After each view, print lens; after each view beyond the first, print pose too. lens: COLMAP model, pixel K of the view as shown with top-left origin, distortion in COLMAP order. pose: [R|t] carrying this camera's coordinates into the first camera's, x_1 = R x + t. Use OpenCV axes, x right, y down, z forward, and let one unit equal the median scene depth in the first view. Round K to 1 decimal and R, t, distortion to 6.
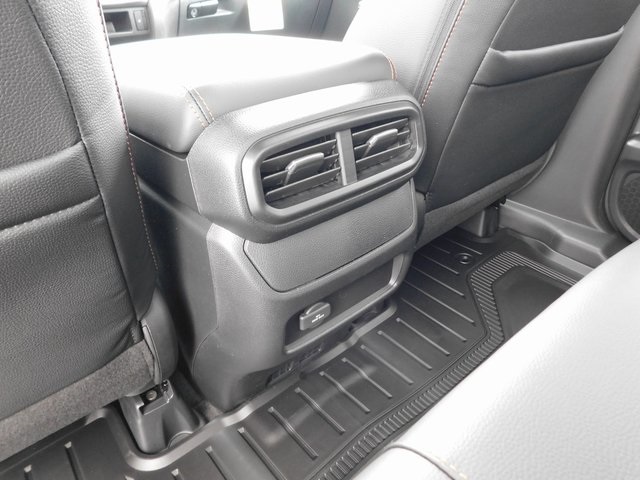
lens RADIAL K [[424.6, 0, 317.1], [0, 424.6, 240.8], [0, 0, 1]] dist [-0.051837, 0.033929]
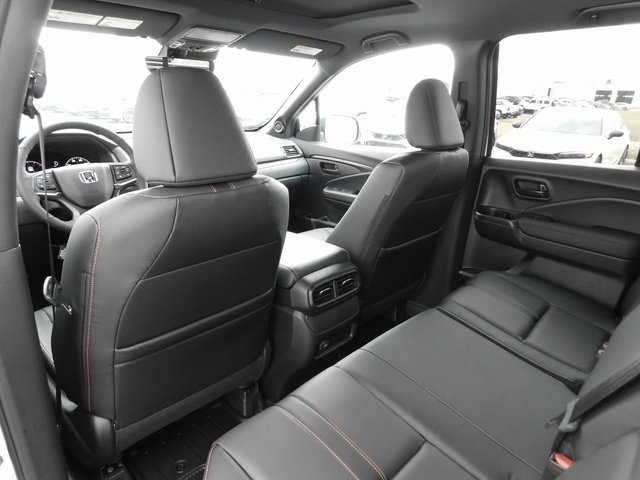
lens RADIAL K [[424.6, 0, 323.4], [0, 424.6, 244.5], [0, 0, 1]] dist [-0.051837, 0.033929]
pose [[0.990617, 0.002202, 0.136649, -0.440403], [0.029571, 0.972730, -0.230047, 0.200076], [-0.133429, 0.231930, 0.963538, -2.036799]]
